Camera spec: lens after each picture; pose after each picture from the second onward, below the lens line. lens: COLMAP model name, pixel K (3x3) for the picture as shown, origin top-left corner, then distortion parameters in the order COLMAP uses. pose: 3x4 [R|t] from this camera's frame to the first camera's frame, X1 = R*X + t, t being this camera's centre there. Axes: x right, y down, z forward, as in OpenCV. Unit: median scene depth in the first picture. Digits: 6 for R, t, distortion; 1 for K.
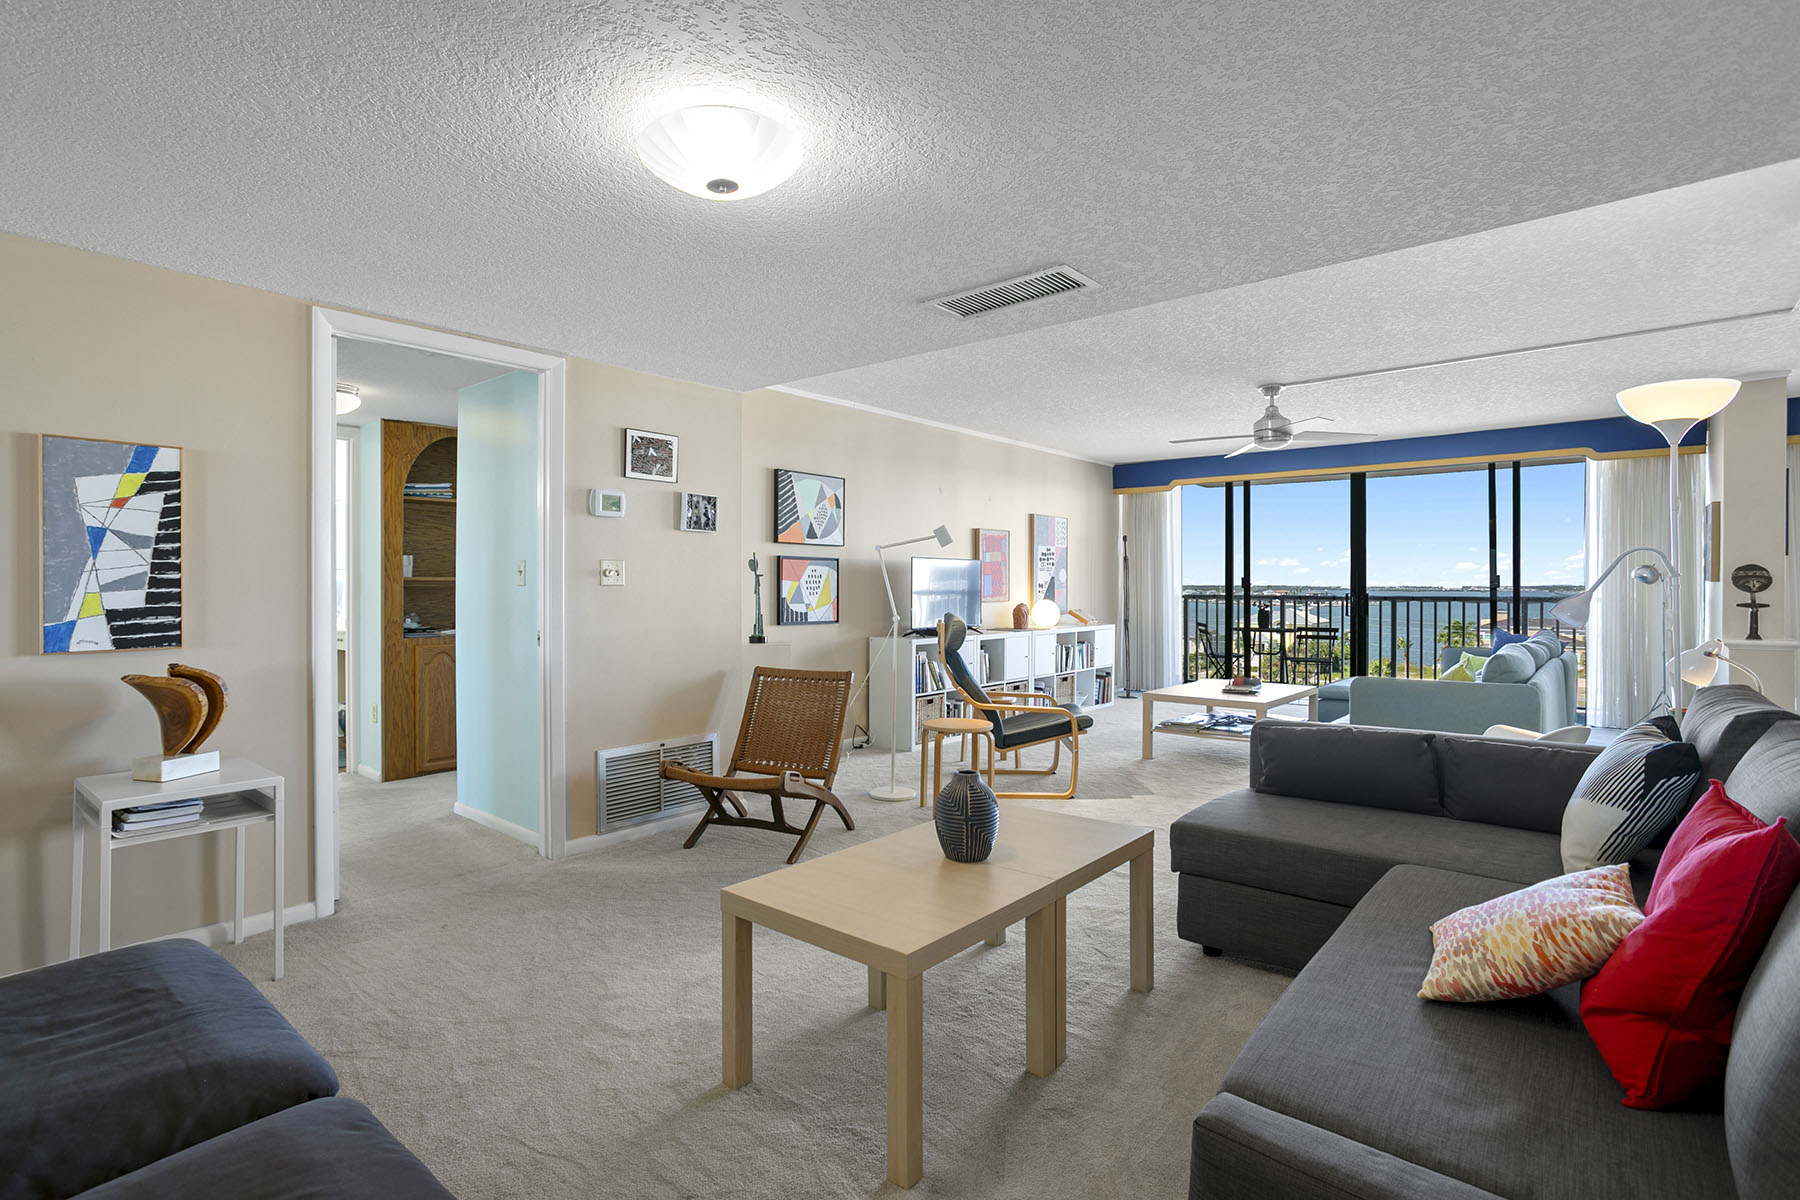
lens RADIAL K [[873.1, 0, 881.3], [0, 873.1, 583.6], [0, 0, 1]] dist [-0.029564, 0.010146]
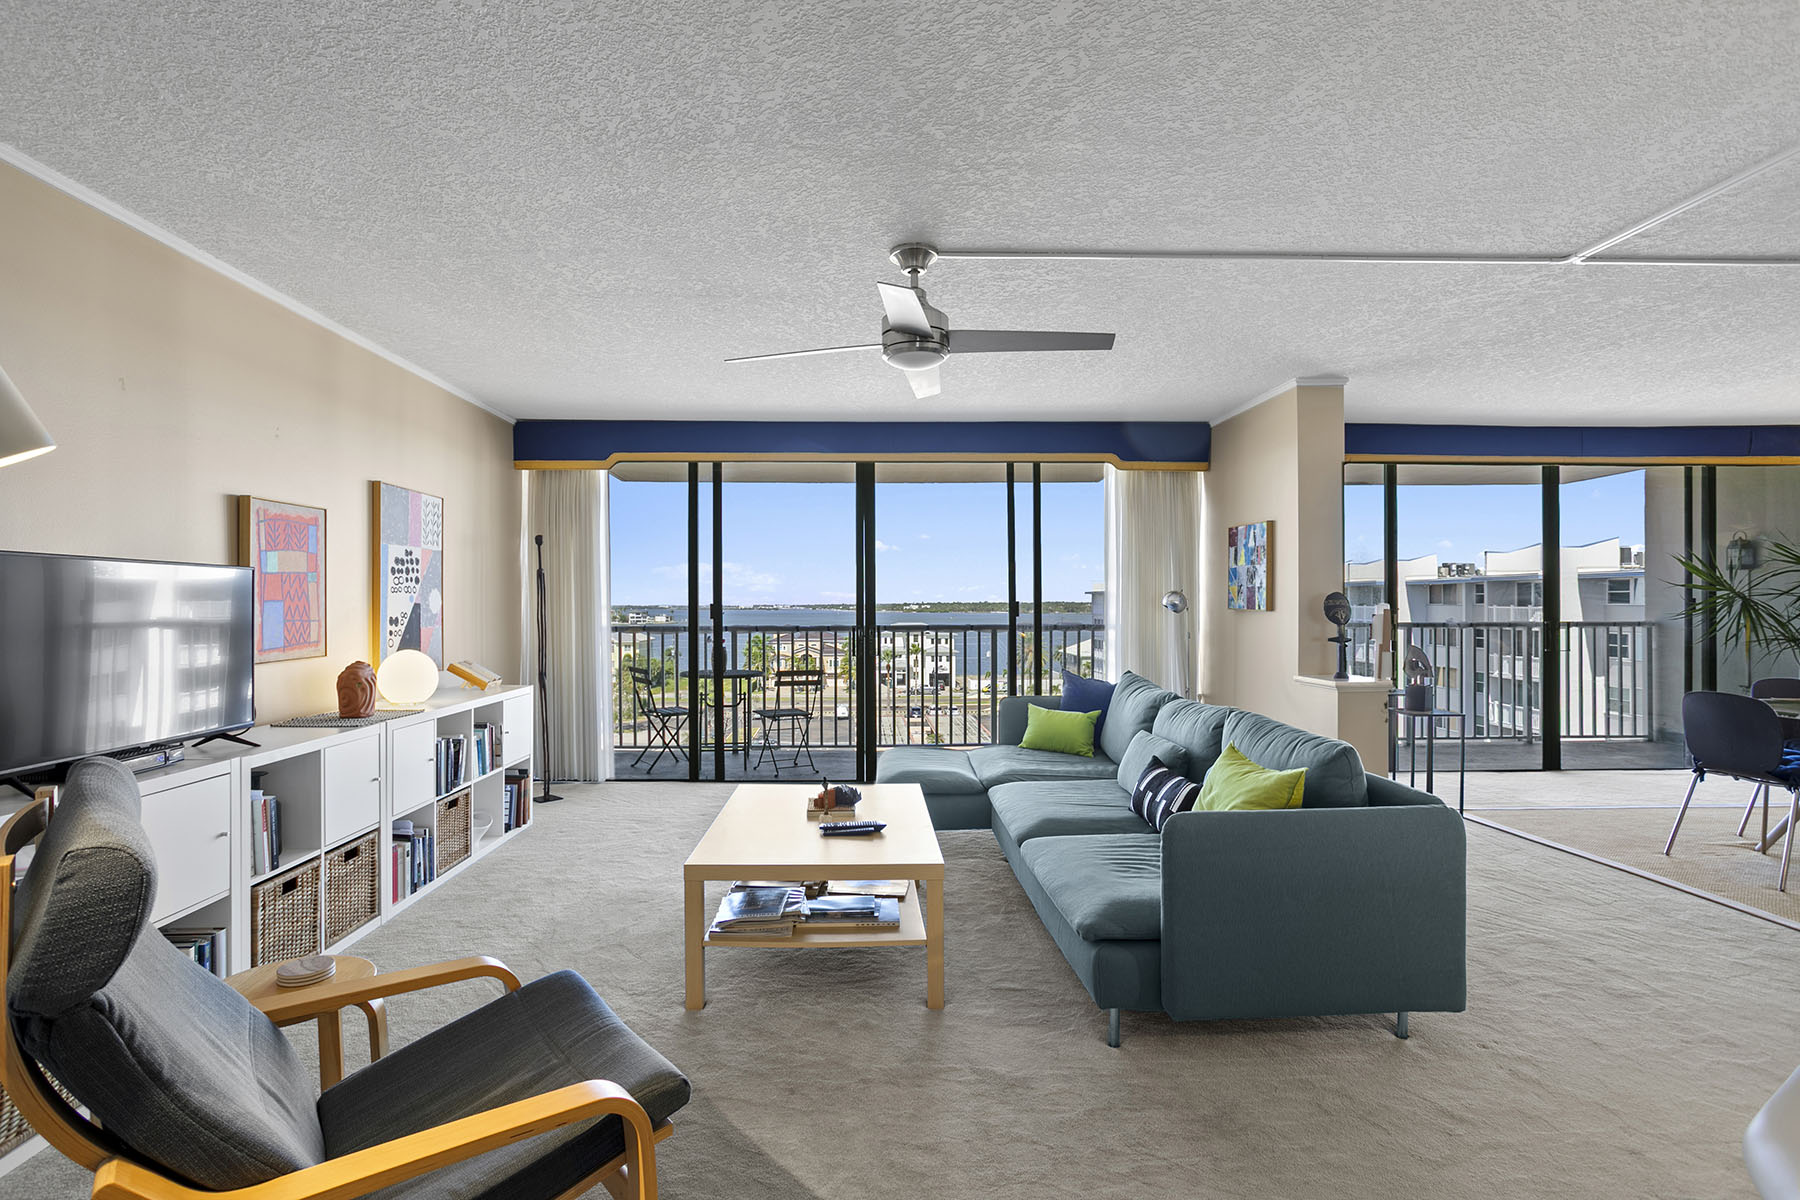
lens RADIAL K [[873.1, 0, 881.8], [0, 873.1, 604.6], [0, 0, 1]] dist [-0.029564, 0.010146]
pose [[0.739221, -0.003755, 0.673453, 0.055611], [0.002630, 0.999993, 0.002689, -0.008842], [-0.673458, -0.000216, 0.739225, 0.463851]]
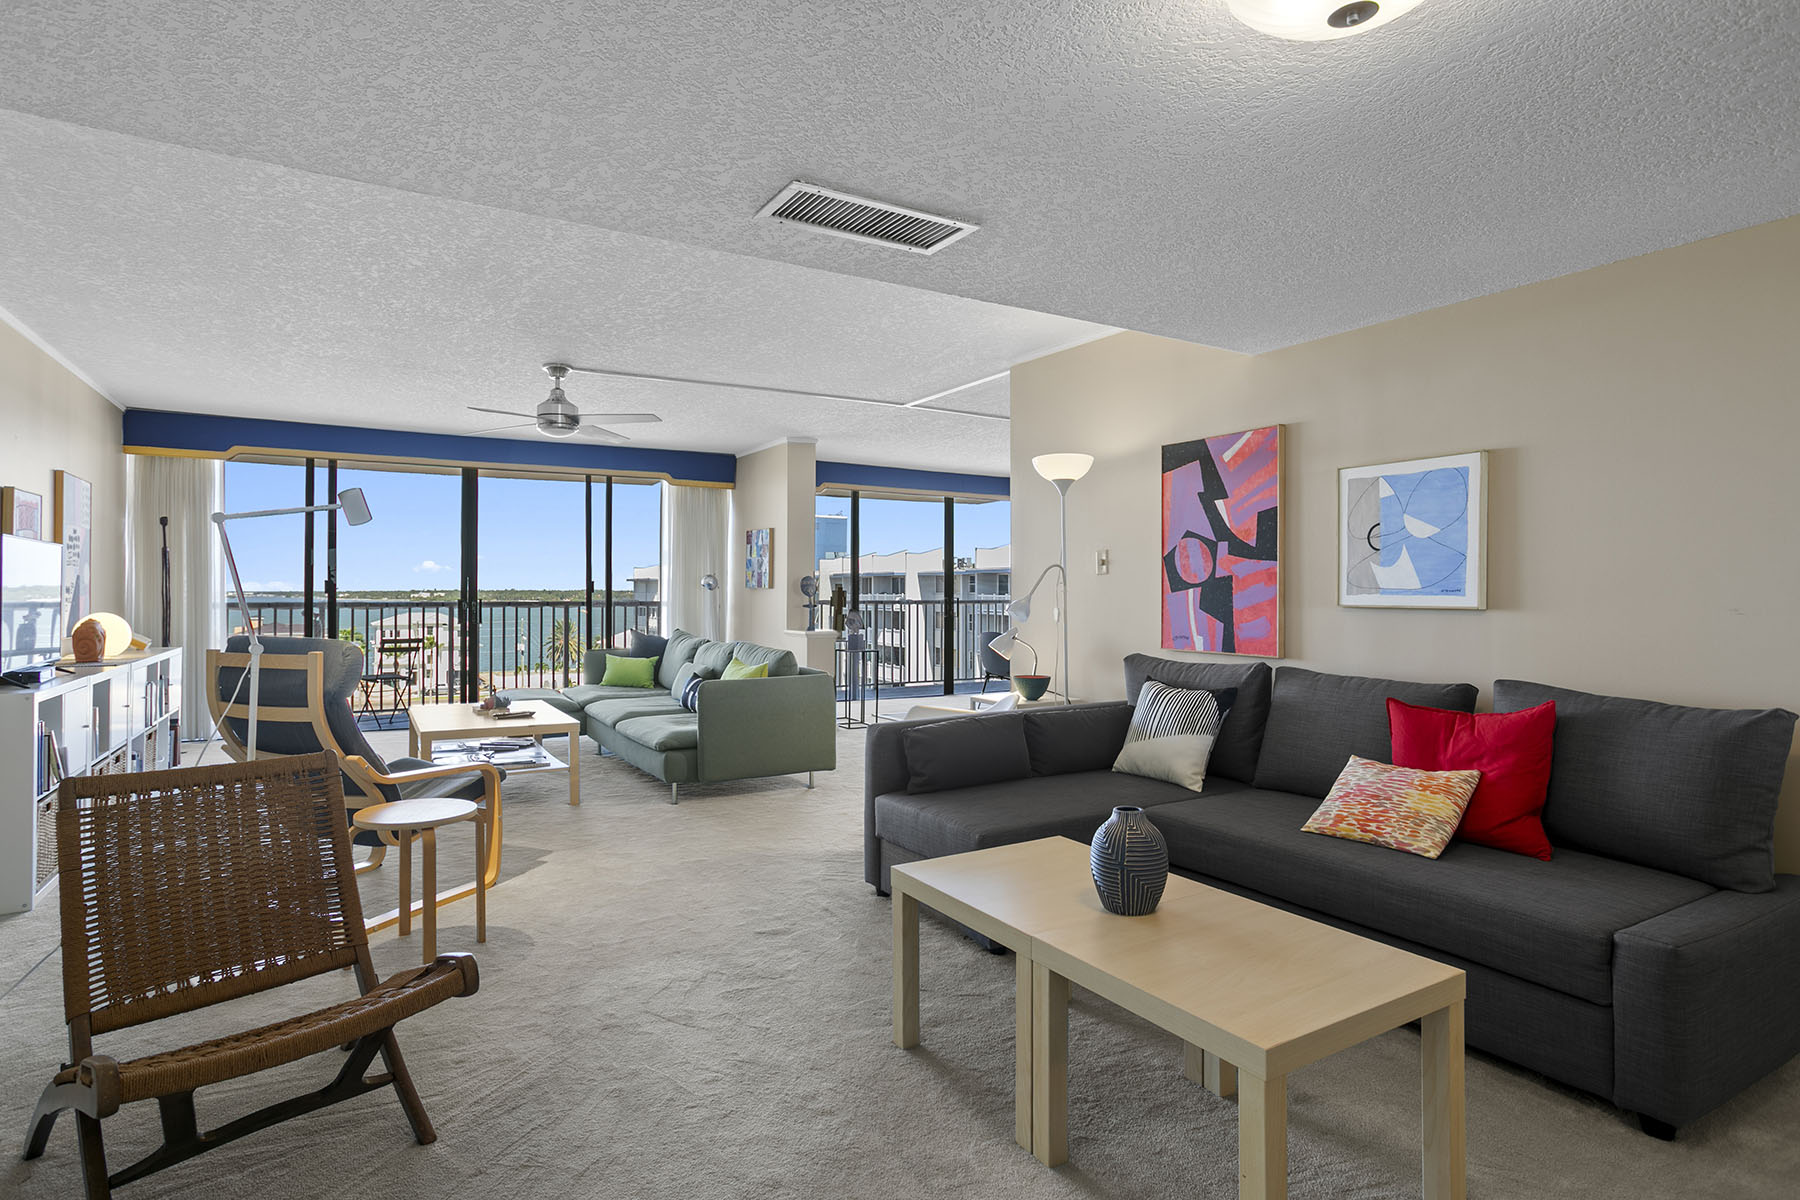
lens RADIAL K [[931.9, 0, 861.5], [0, 931.9, 580.6], [0, 0, 1]] dist [-0.024441, 0.018444]
pose [[0.346305, 0.011413, 0.938053, -0.251113], [-0.003072, 0.999934, -0.011032, 0.001293], [-0.938117, 0.000938, 0.346317, 0.282829]]
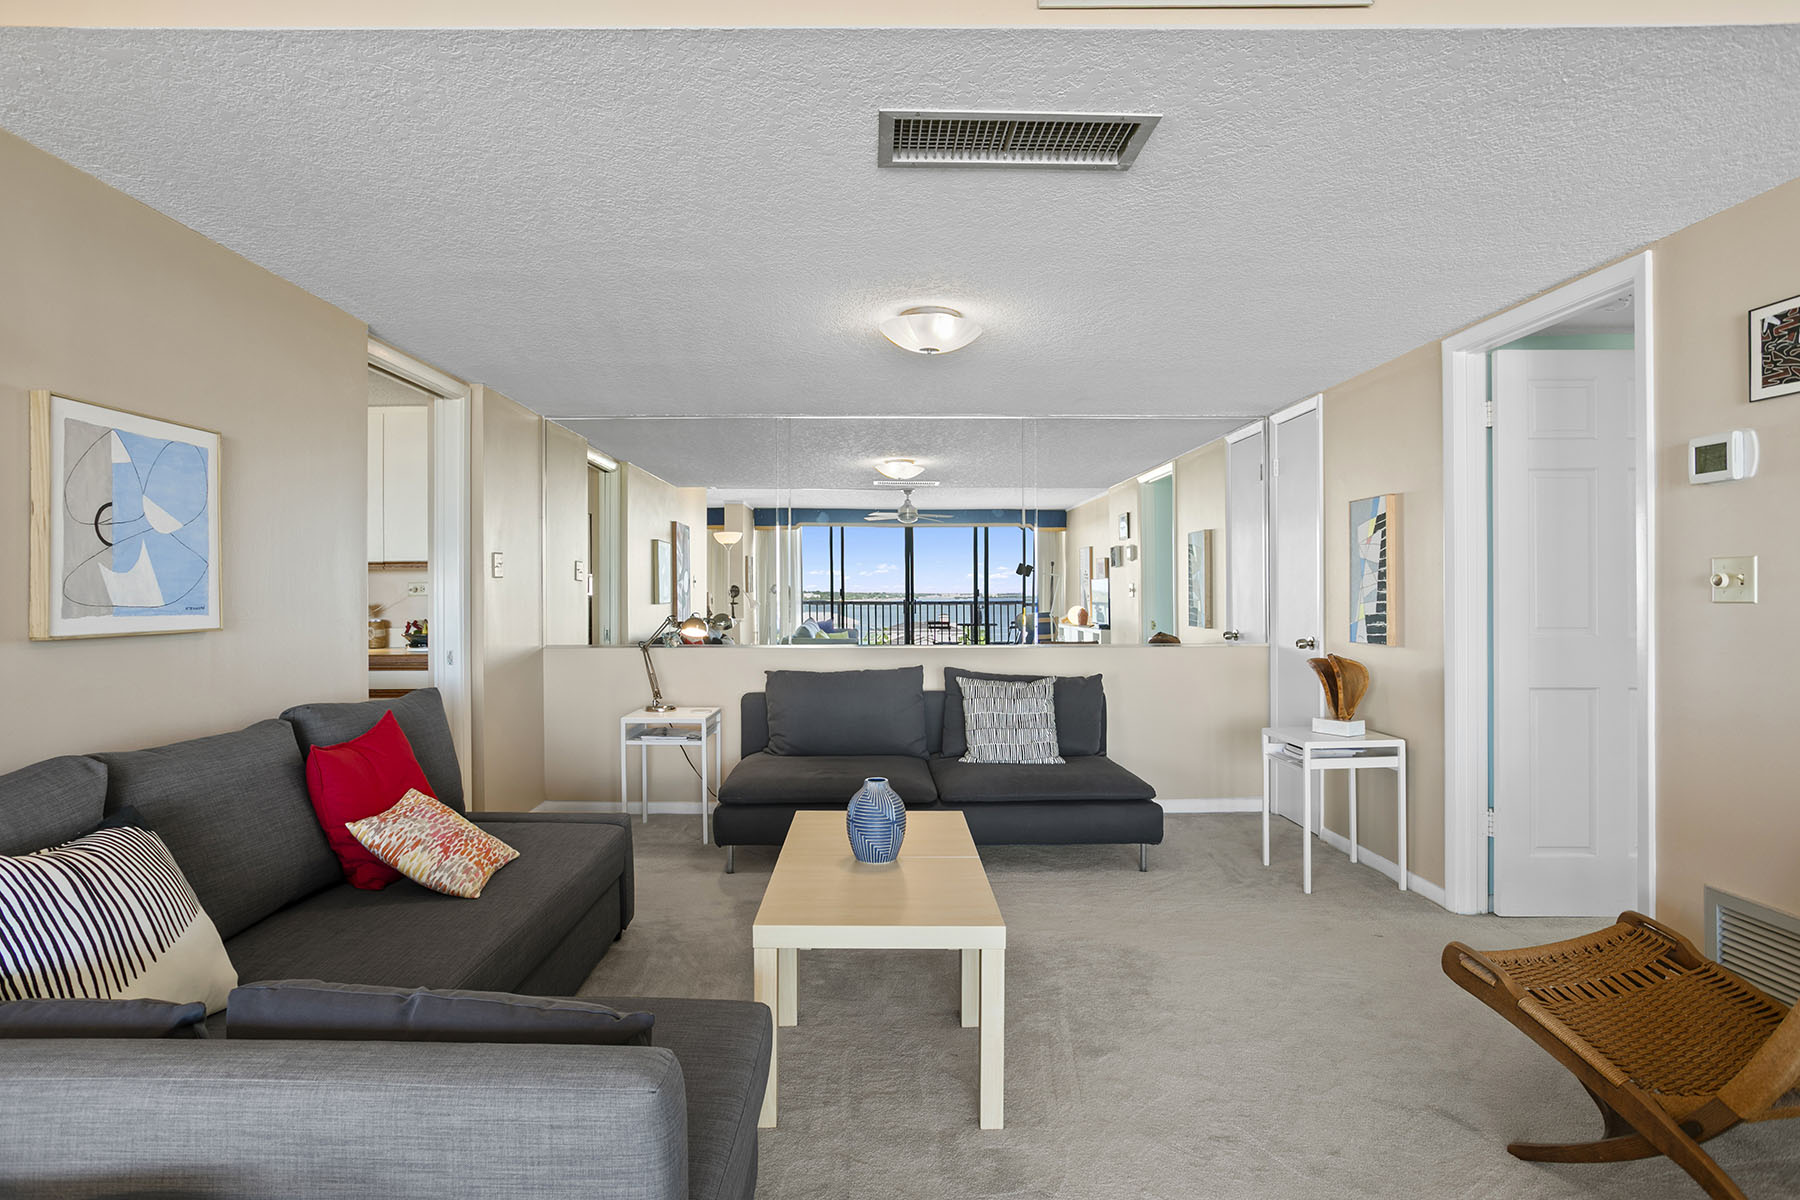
lens RADIAL K [[947.4, 0, 887.4], [0, 947.4, 590.4], [0, 0, 1]] dist [-0.035197, 0.006112]
pose [[-0.753240, 0.000269, -0.657746, 0.255690], [0.005343, 0.999969, -0.005710, -0.002454], [0.657724, -0.007816, -0.753218, 0.566907]]
